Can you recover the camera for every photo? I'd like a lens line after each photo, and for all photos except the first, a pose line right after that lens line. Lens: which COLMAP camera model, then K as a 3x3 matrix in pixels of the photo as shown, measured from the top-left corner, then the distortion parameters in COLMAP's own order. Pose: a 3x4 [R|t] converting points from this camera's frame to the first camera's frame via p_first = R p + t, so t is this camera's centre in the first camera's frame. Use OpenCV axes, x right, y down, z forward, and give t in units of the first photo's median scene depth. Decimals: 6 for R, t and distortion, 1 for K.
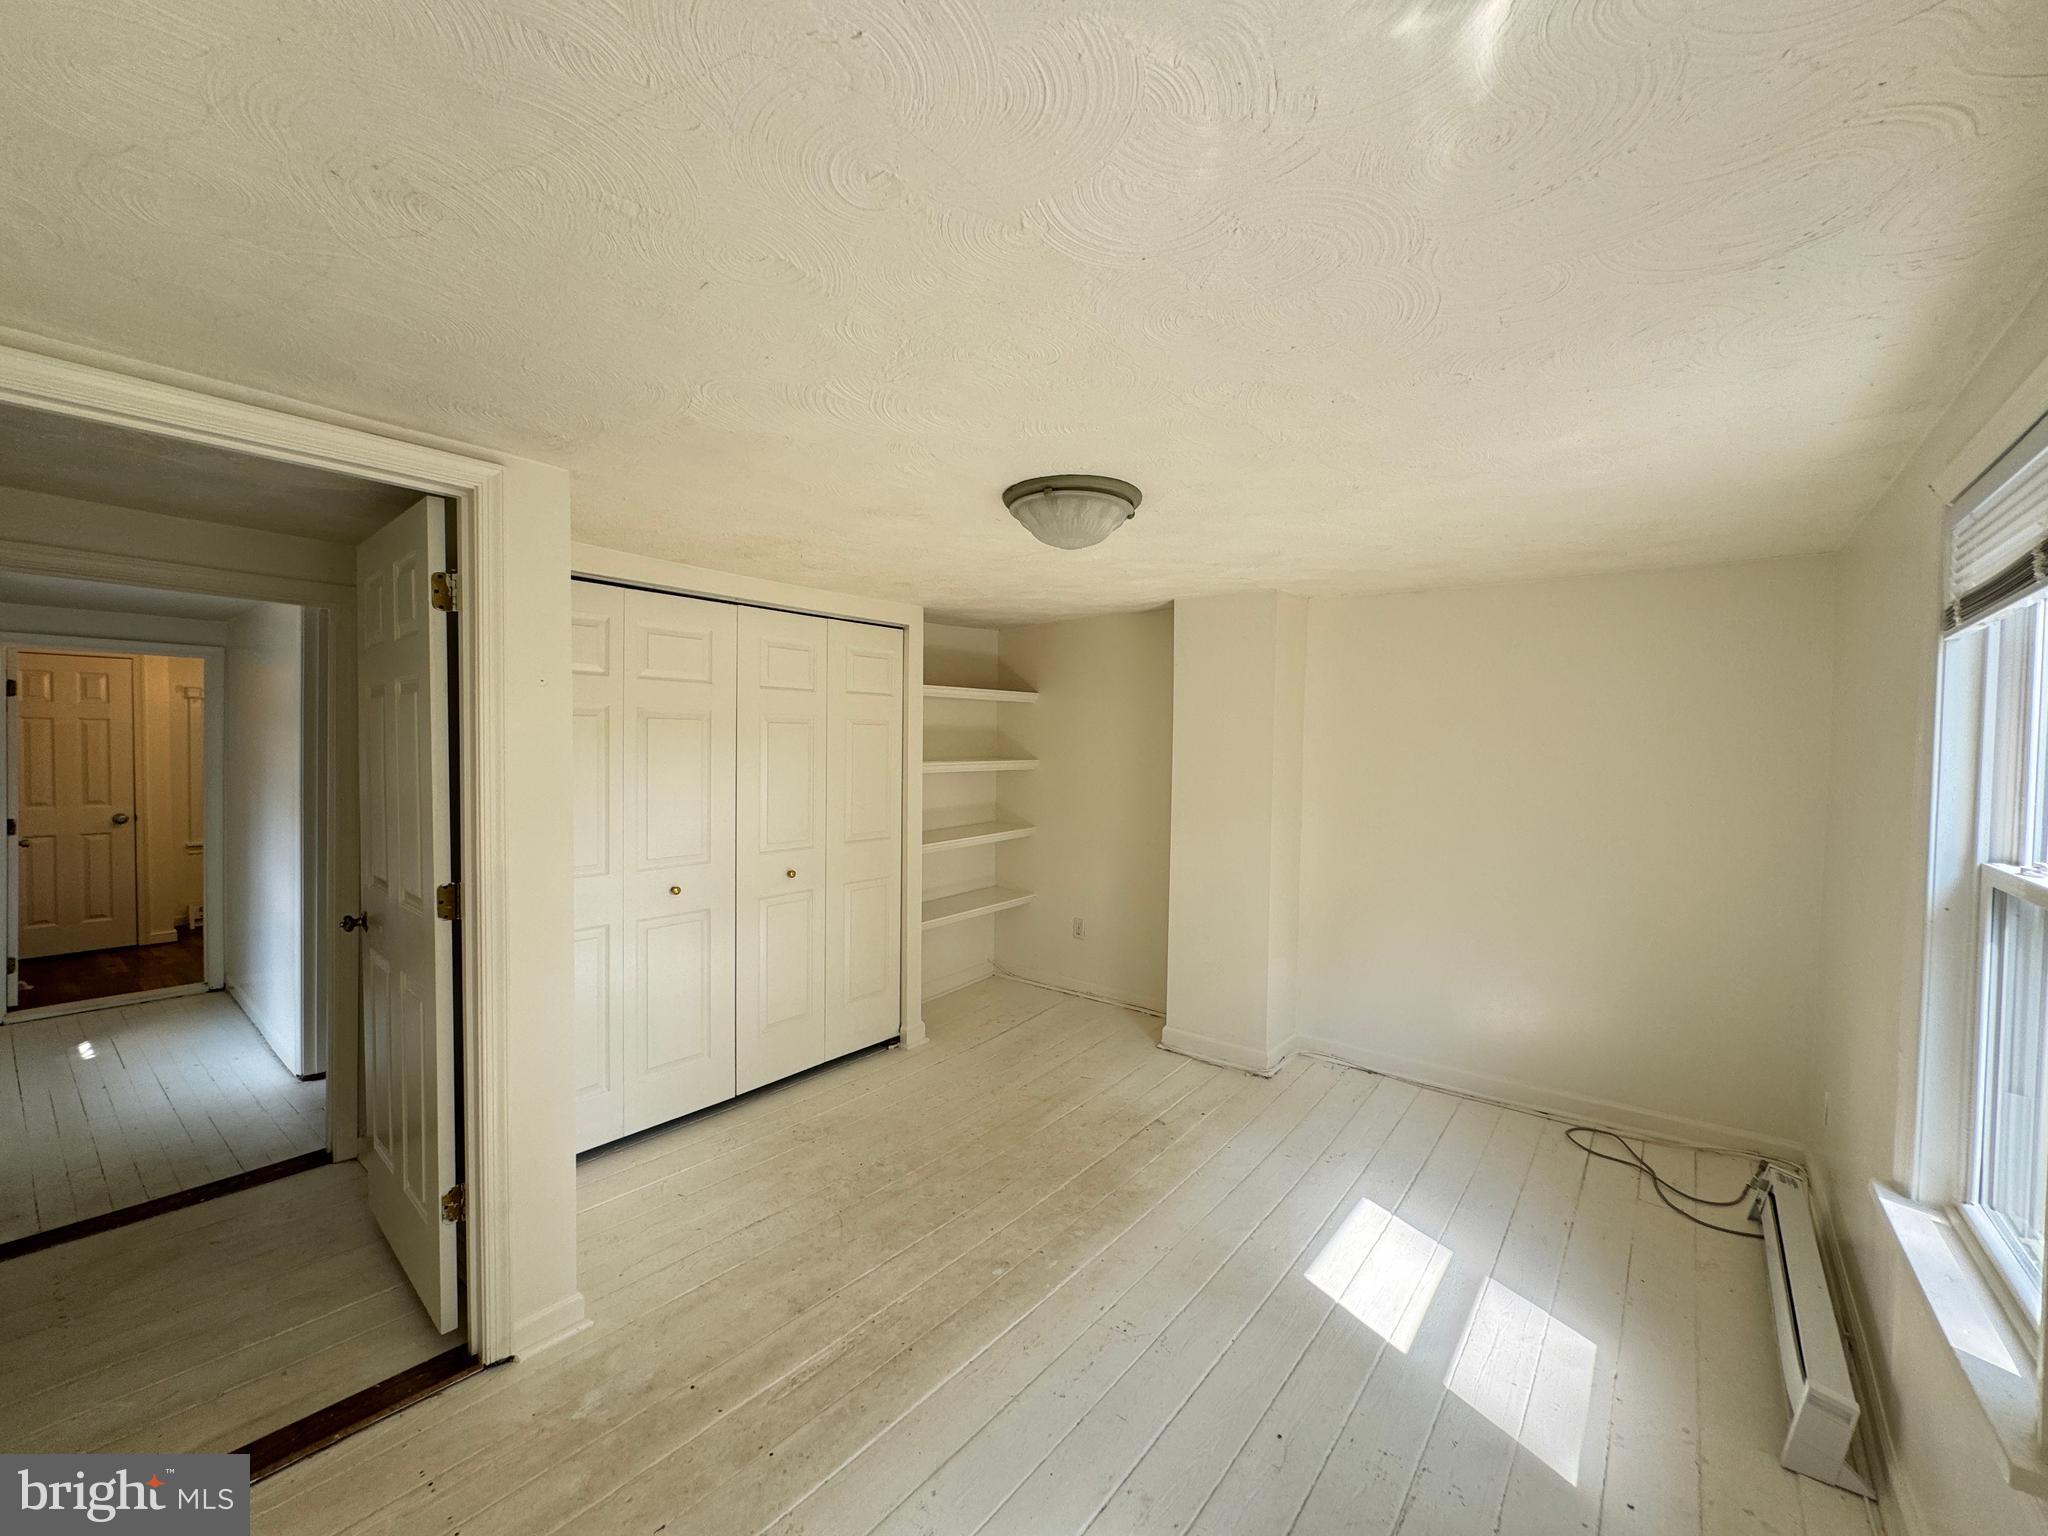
lens RADIAL K [[819.4, 0, 1032.5], [0, 819.4, 764.8], [0, 0, 1]] dist [-0.000612, -0.000625]
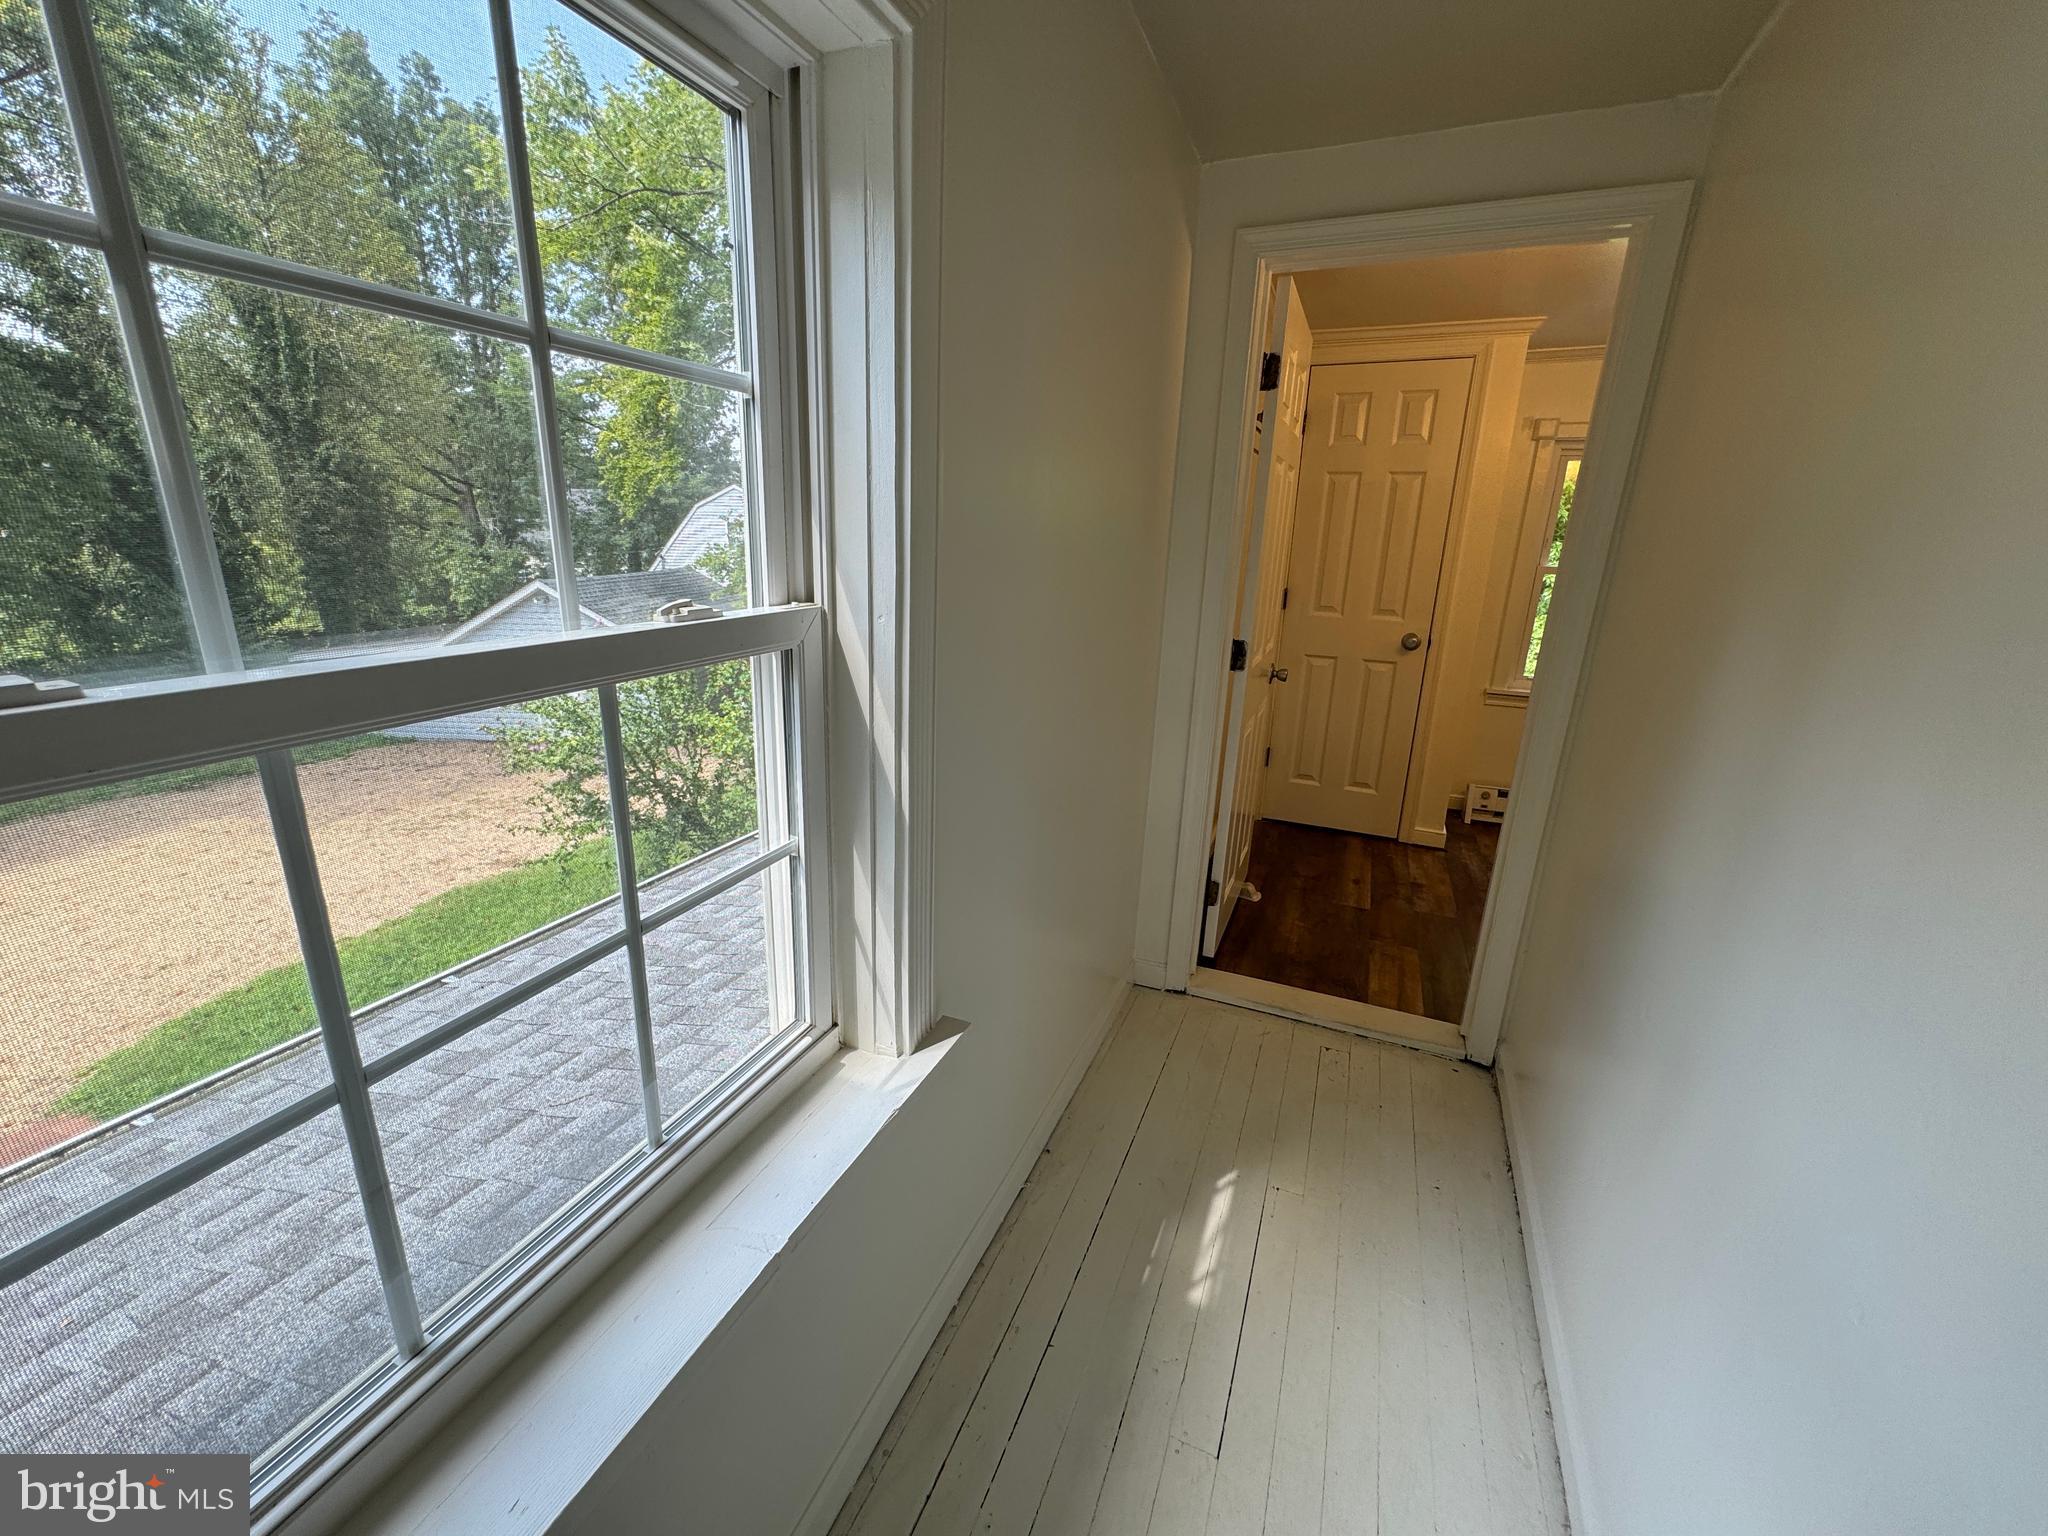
lens RADIAL K [[819.4, 0, 1031.6], [0, 819.4, 767.2], [0, 0, 1]] dist [-0.000612, -0.000625]
pose [[0.260378, 0.263063, -0.928979, -0.919435], [-0.050904, 0.964569, 0.258873, 0.018181], [0.964164, -0.020116, 0.264543, 0.869579]]
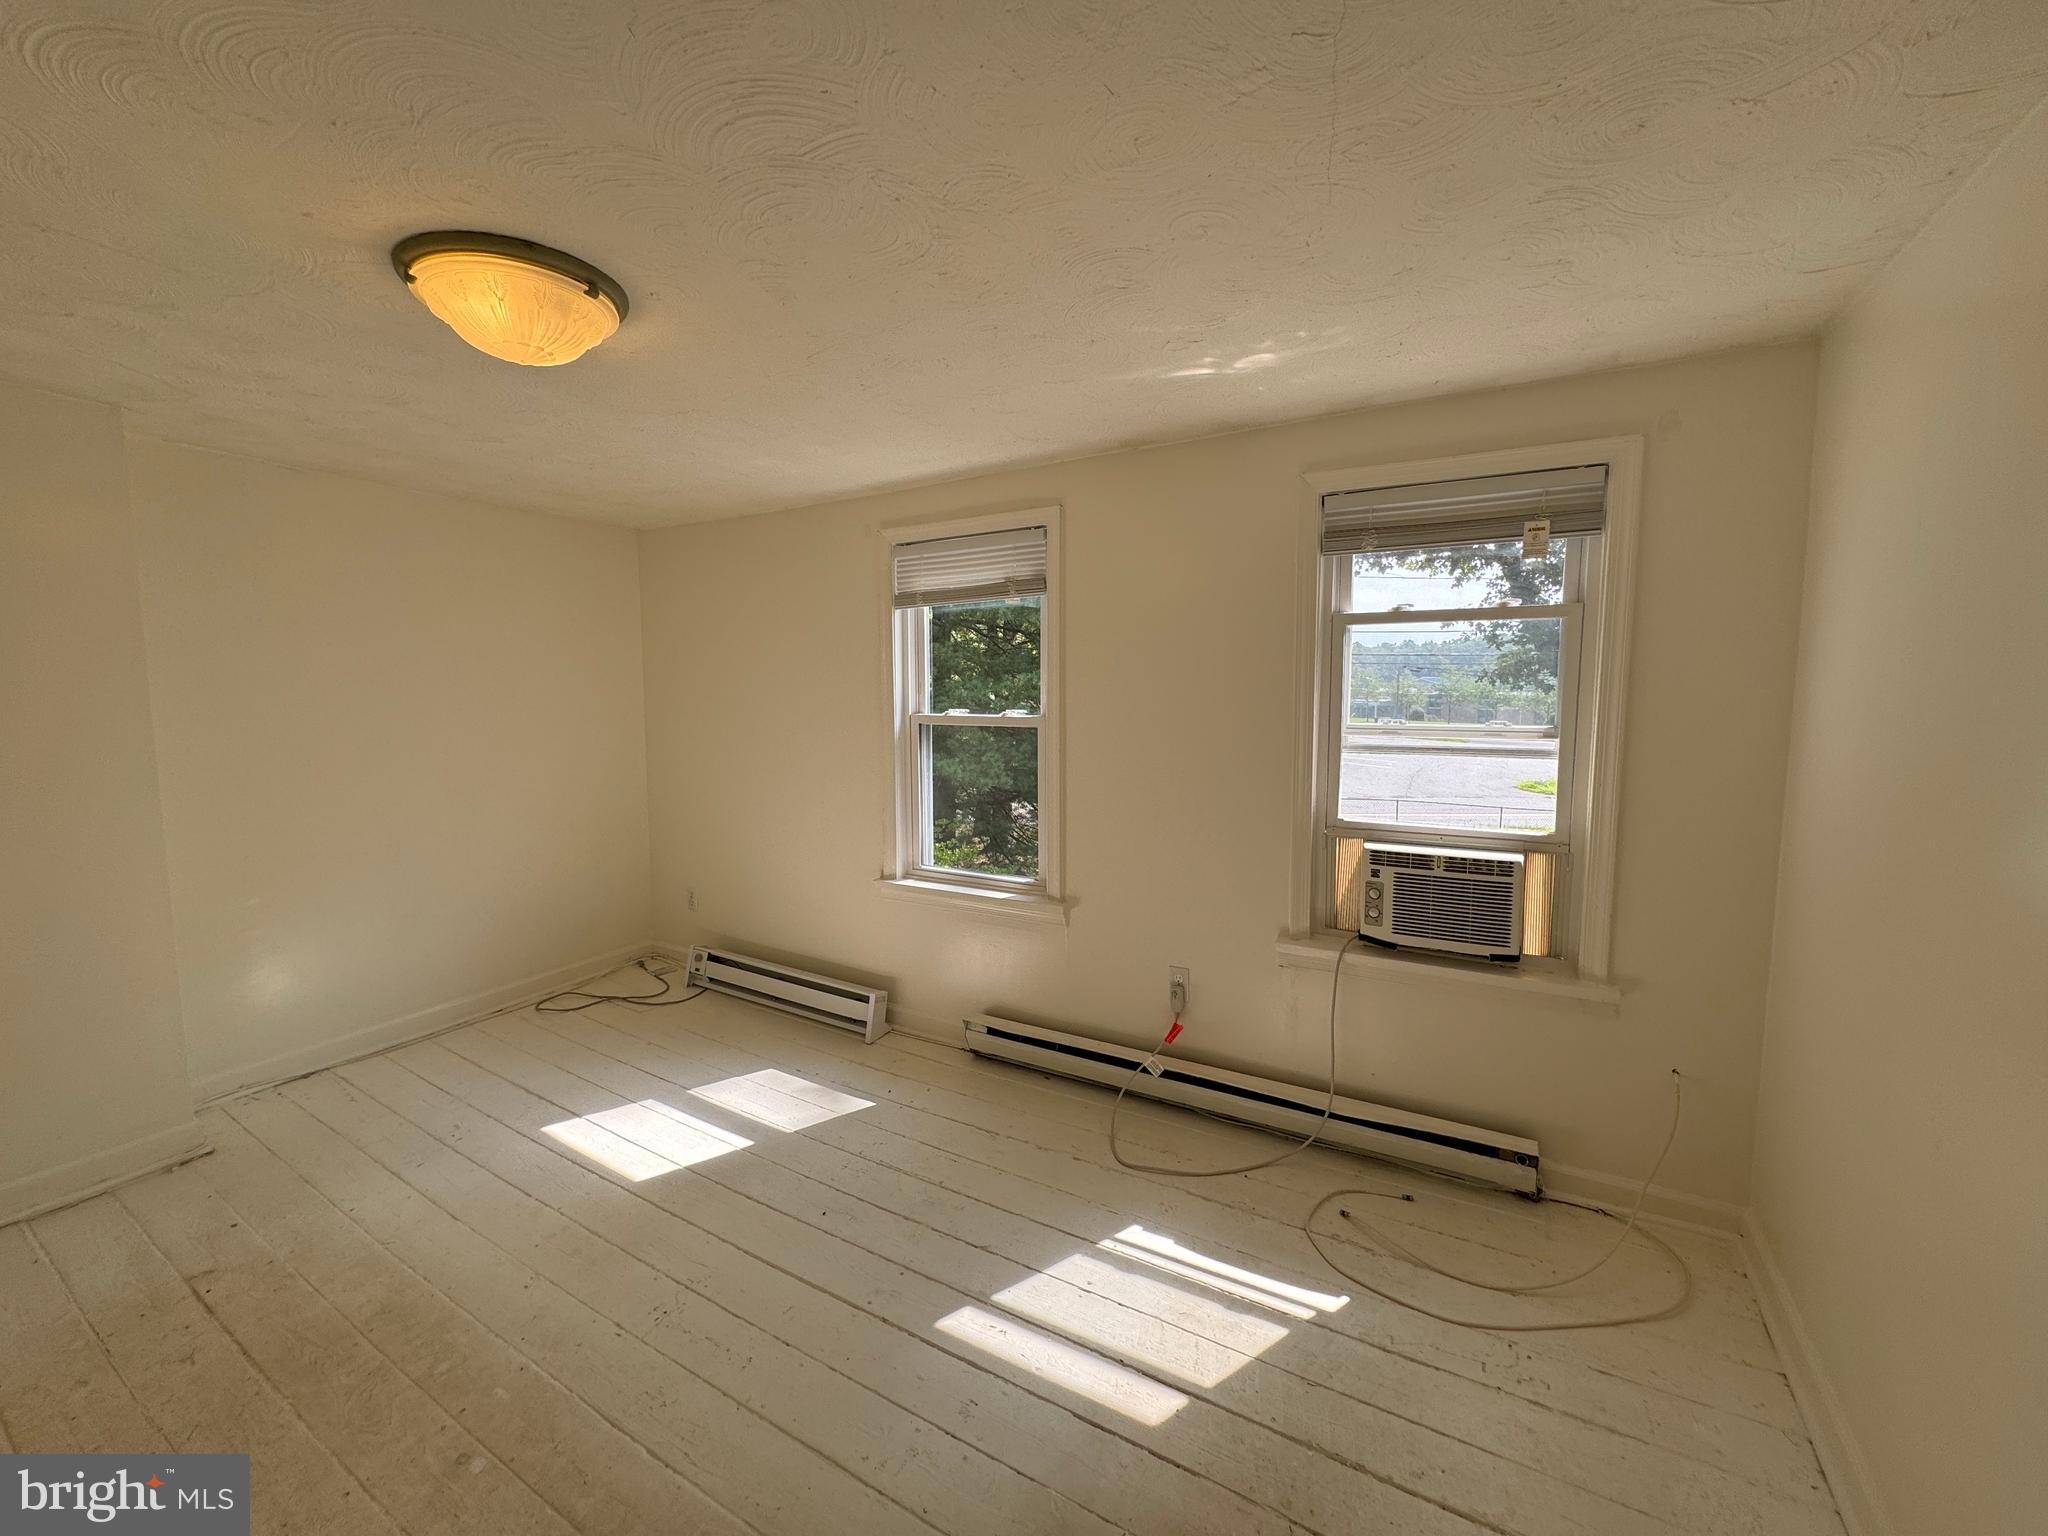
lens RADIAL K [[819.4, 0, 1019.3], [0, 819.4, 762.3], [0, 0, 1]] dist [-0.000612, -0.000625]
pose [[-0.129444, -0.106725, 0.985827, -0.447927], [0.029208, 0.993349, 0.111375, 0.003998], [-0.991156, 0.043211, -0.125466, 0.418327]]
